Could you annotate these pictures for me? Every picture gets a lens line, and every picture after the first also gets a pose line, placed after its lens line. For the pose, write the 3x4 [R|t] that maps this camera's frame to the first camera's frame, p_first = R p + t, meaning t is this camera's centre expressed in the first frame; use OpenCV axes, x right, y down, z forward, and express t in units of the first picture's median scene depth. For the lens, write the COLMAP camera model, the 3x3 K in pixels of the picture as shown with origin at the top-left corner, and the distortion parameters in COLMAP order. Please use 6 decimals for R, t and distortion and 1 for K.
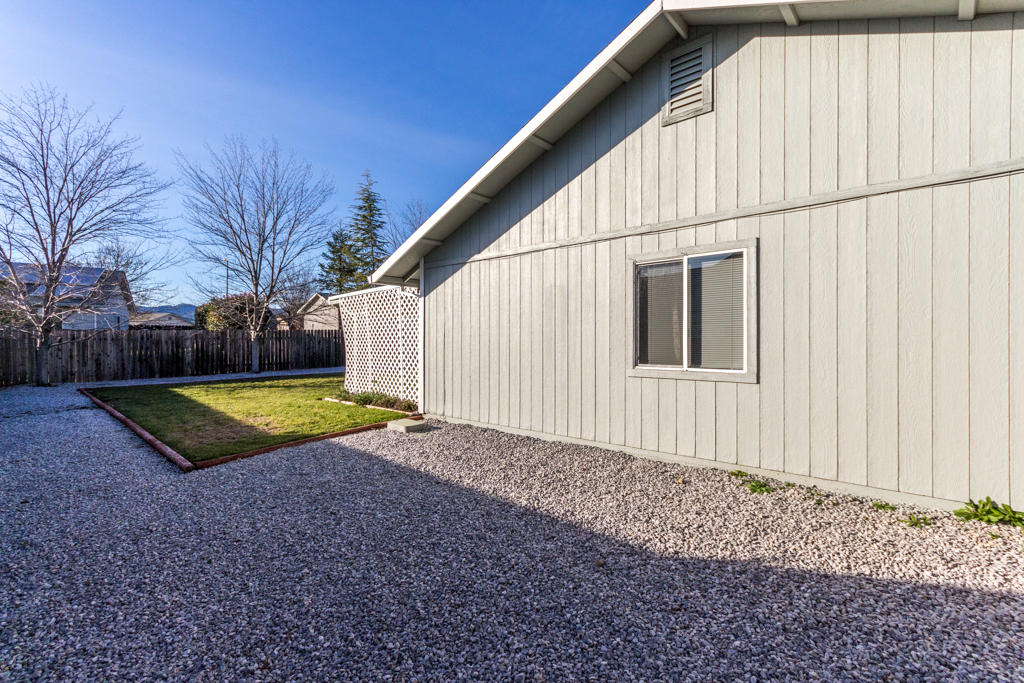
lens RADIAL K [[478.4, 0, 526.8], [0, 478.4, 340.1], [0, 0, 1]] dist [0.002734, -0.000221]
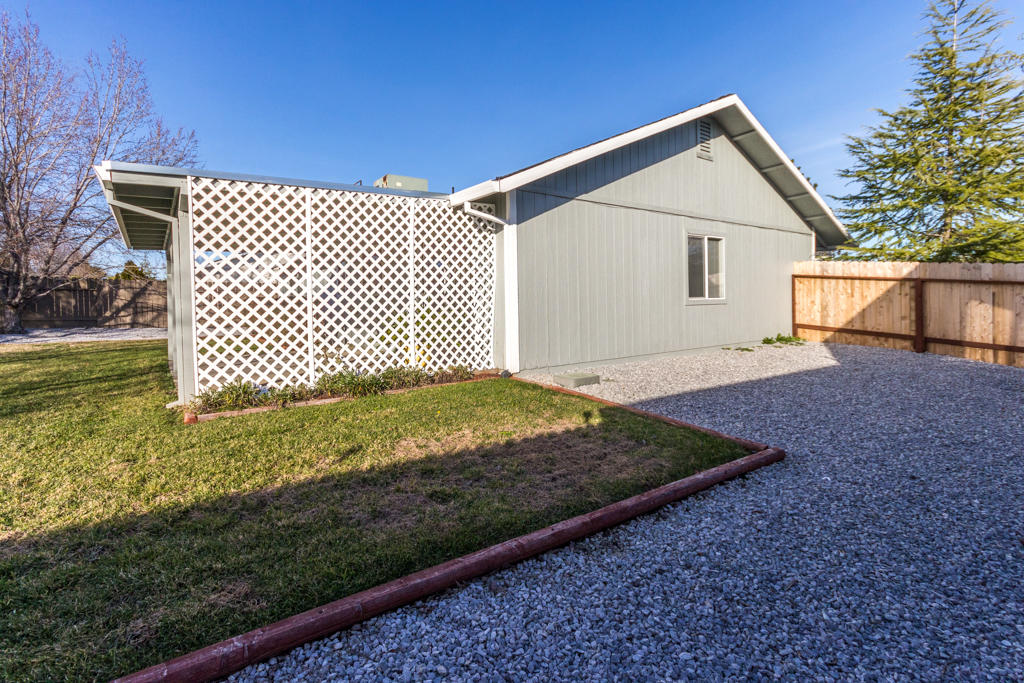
lens RADIAL K [[491.1, 0, 510.3], [0, 491.1, 316.5], [0, 0, 1]] dist [0.002003, -0.000440]
pose [[0.223457, -0.030386, 0.974240, -1.443419], [0.015939, 0.999494, 0.027518, 0.053263], [-0.974583, 0.009379, 0.223828, 1.186703]]
